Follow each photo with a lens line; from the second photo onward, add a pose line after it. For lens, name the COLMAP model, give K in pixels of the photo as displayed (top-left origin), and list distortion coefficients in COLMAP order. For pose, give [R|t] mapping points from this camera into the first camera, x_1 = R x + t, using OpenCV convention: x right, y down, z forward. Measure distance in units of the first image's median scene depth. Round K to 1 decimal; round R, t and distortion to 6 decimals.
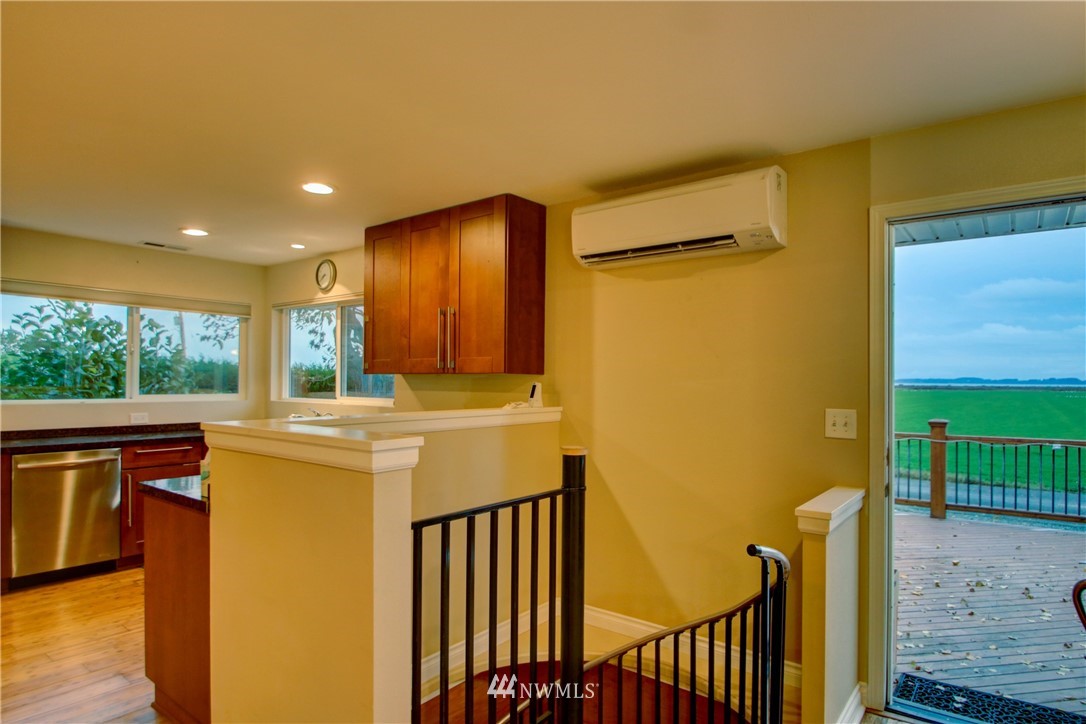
lens RADIAL K [[630.2, 0, 568.5], [0, 630.2, 377.8], [0, 0, 1]] dist [-0.022439, -0.001177]
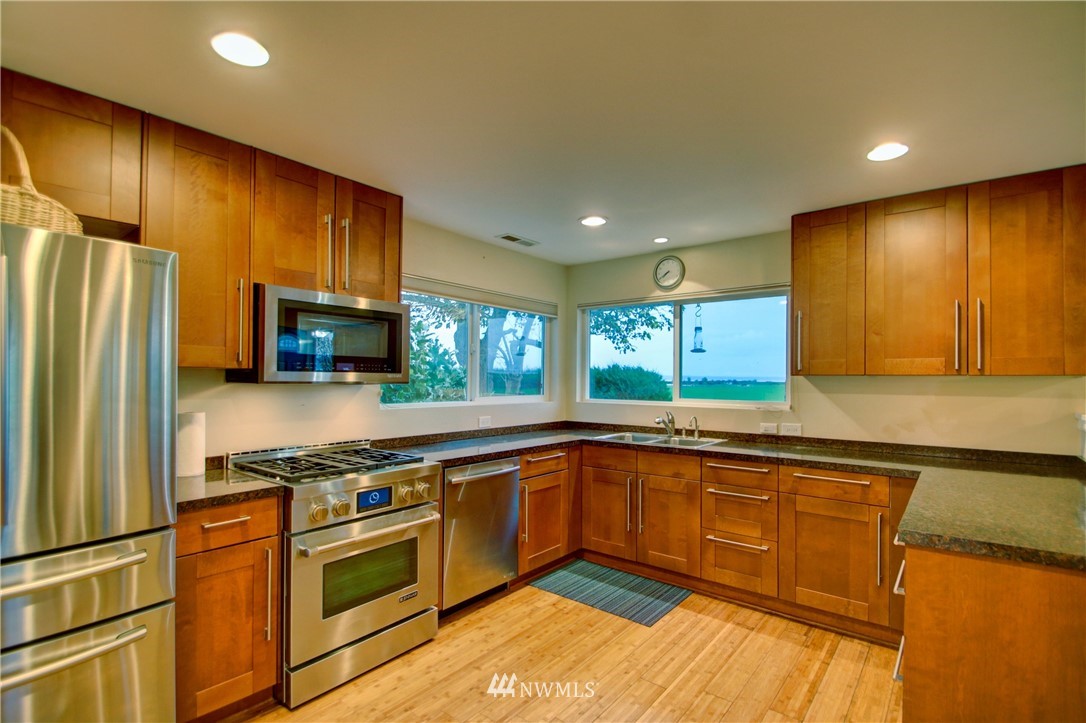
lens RADIAL K [[516.4, 0, 547.6], [0, 516.4, 378.6], [0, 0, 1]] dist [-0.003129, -0.007568]
pose [[0.999632, -0.000577, -0.027119, -0.557479], [0.000753, 0.999979, 0.006459, -0.005913], [0.027115, -0.006477, 0.999611, 0.206519]]
